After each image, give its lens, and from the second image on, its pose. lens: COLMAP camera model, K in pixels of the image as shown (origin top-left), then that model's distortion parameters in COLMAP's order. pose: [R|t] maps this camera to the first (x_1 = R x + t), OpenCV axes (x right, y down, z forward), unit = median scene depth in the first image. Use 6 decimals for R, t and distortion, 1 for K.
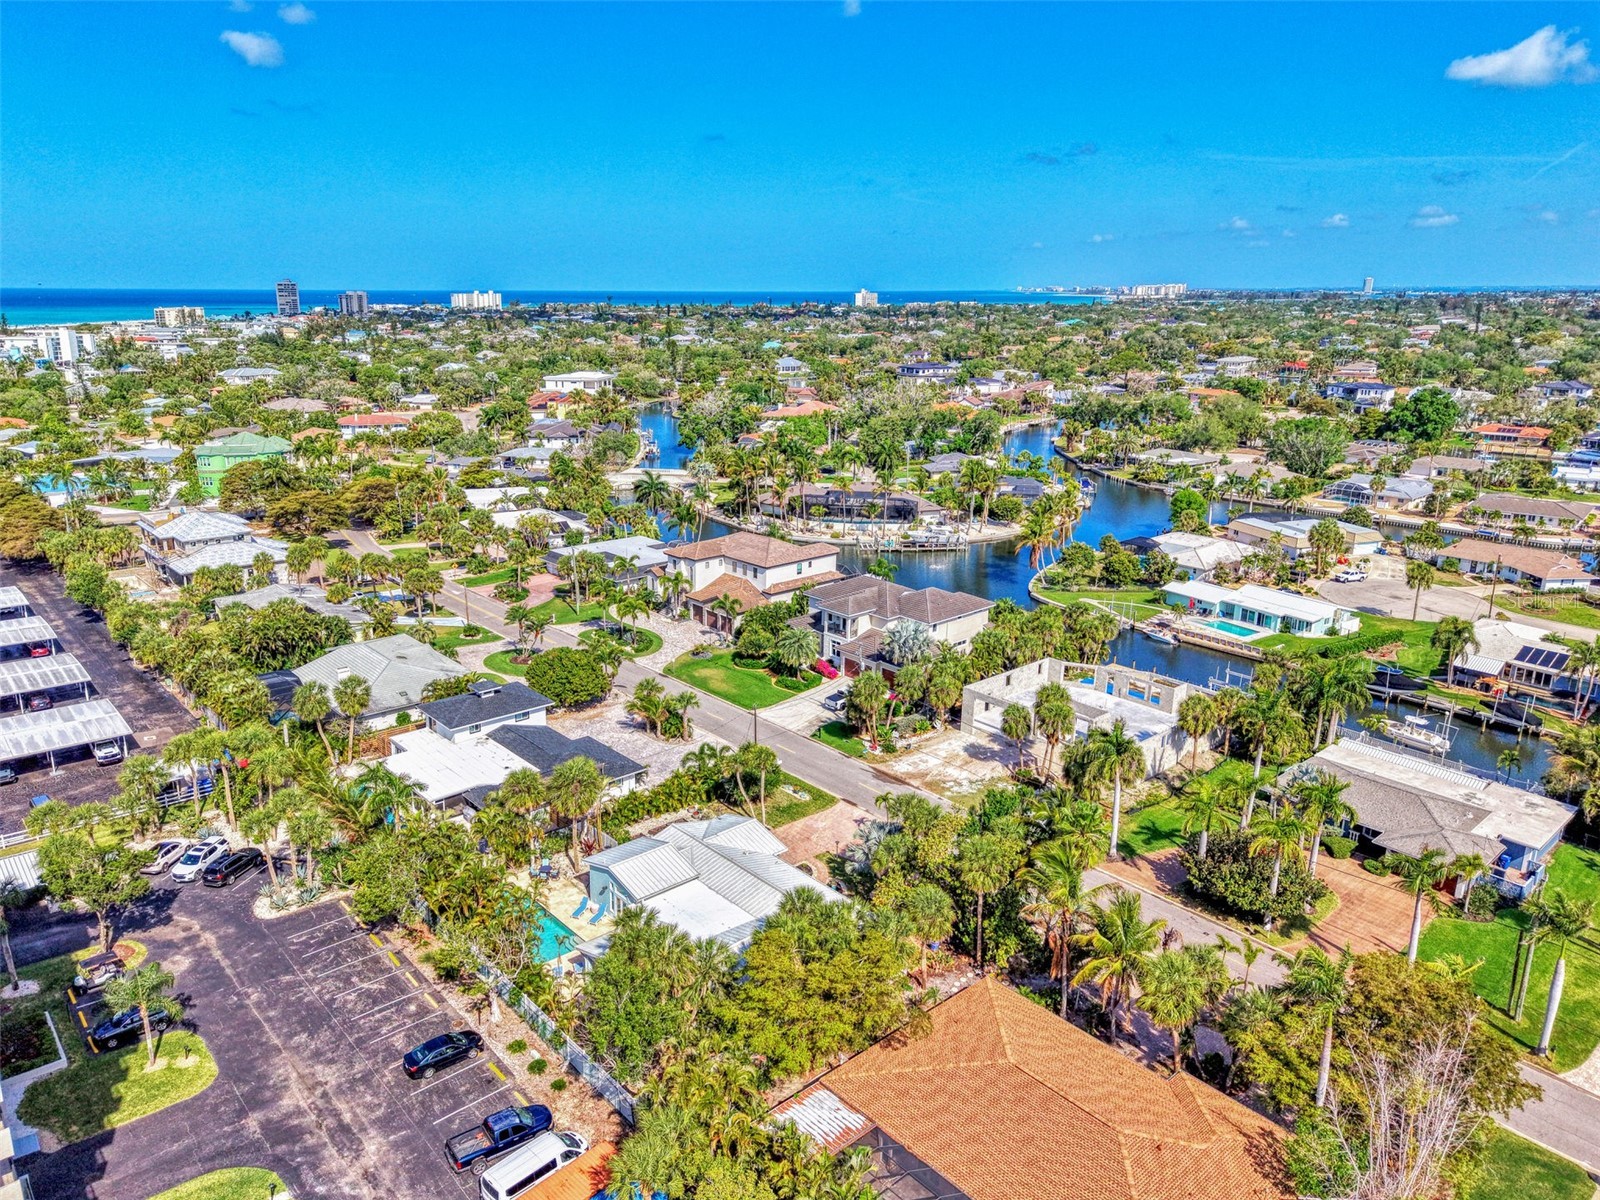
lens RADIAL K [[1108.1, 0, 812.6], [0, 1108.1, 597.6], [0, 0, 1]] dist [0.005061, -0.005360]
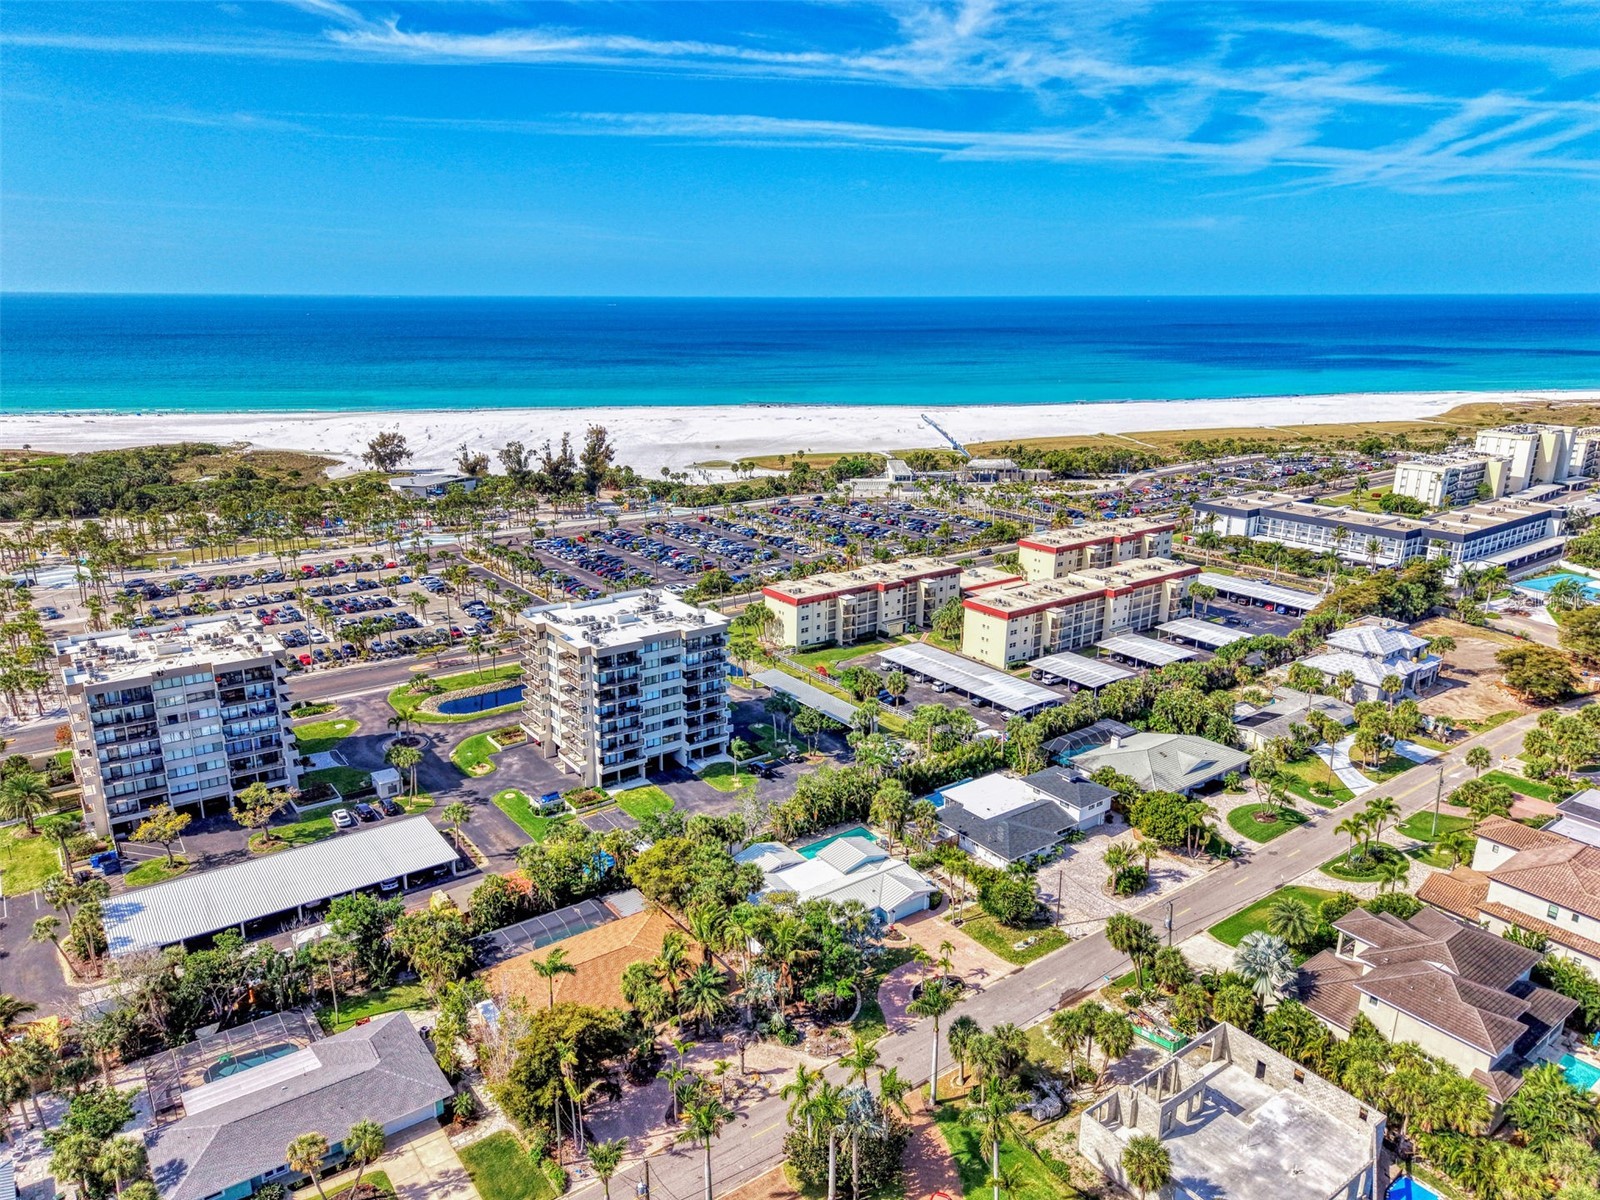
lens RADIAL K [[1085.6, 0, 800.0], [0, 1085.6, 600.0], [0, 0, 1]] dist [0.068356, -0.075551]
pose [[-0.102495, 0.262112, -0.959579, 0.805594], [-0.266126, 0.922271, 0.280346, -0.336189], [0.958474, 0.284103, -0.024773, 0.503856]]
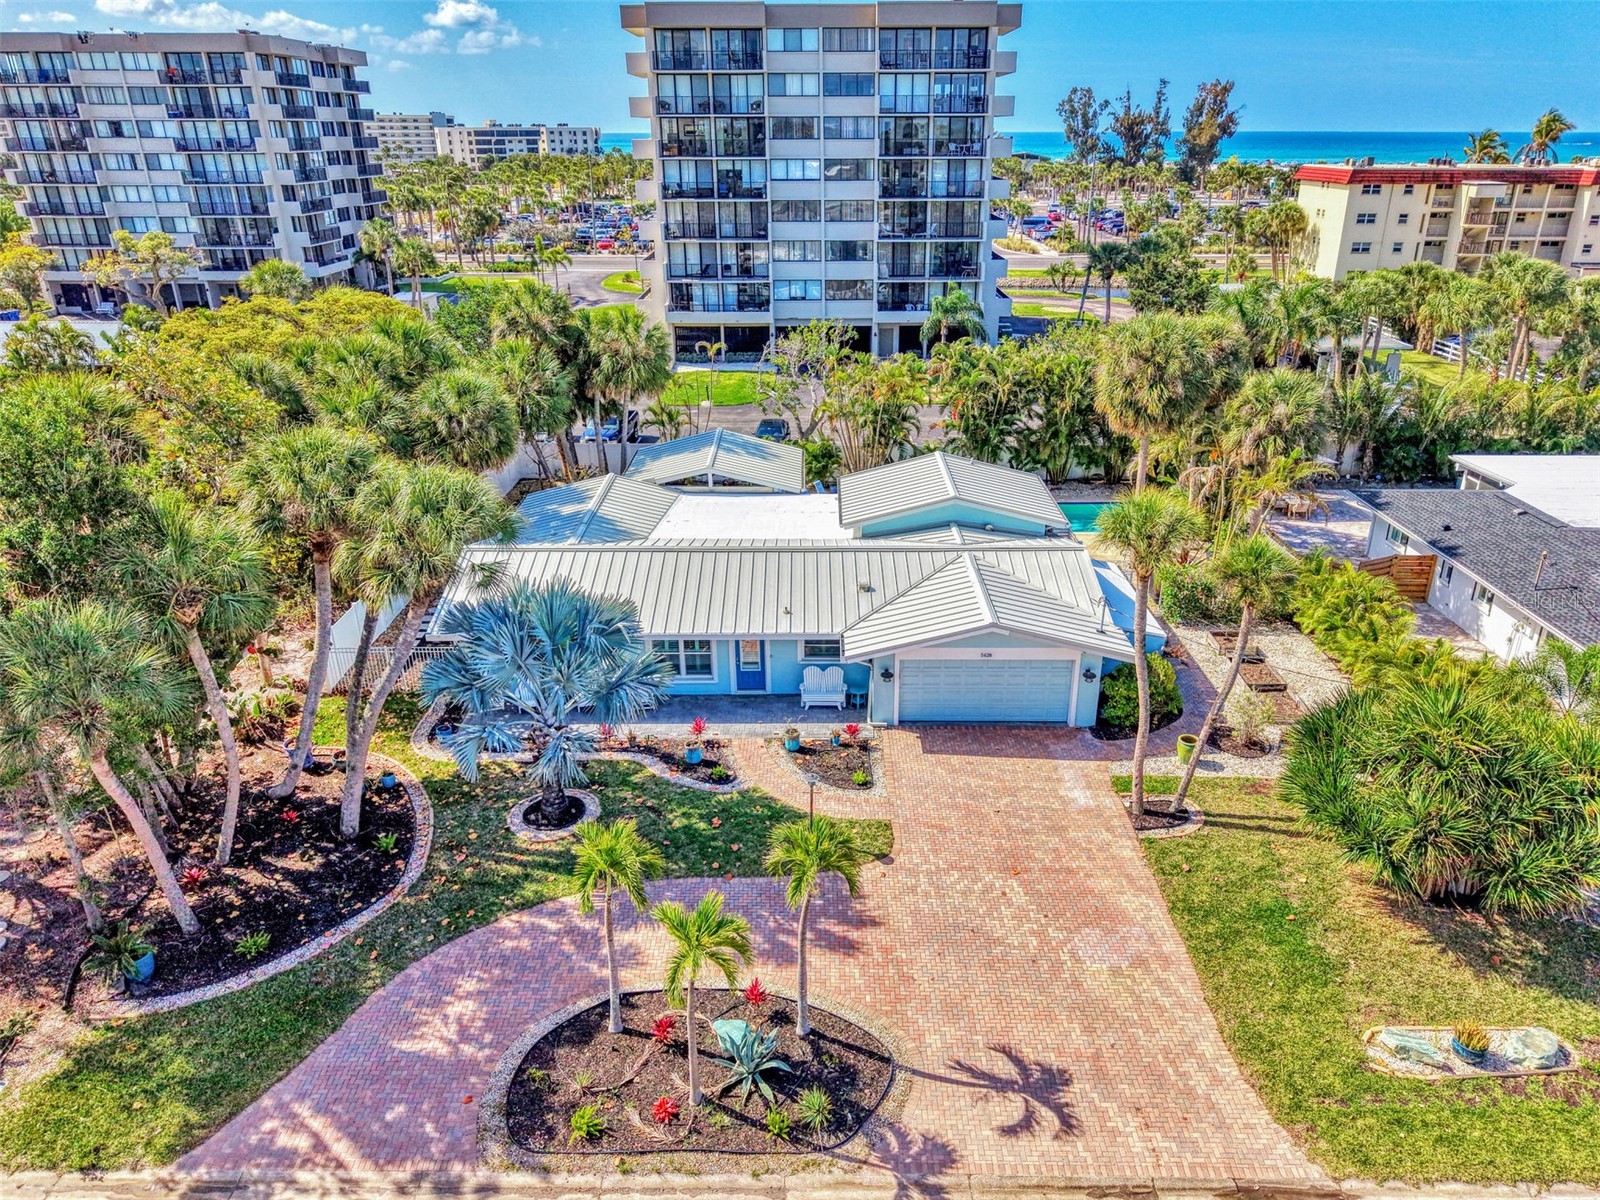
lens RADIAL K [[1108.1, 0, 812.6], [0, 1108.1, 597.6], [0, 0, 1]] dist [0.005061, -0.005360]
pose [[-0.678134, 0.271847, -0.682813, 0.134053], [-0.199323, 0.826225, 0.526900, 0.021005], [0.707393, 0.493409, -0.506106, 0.723933]]
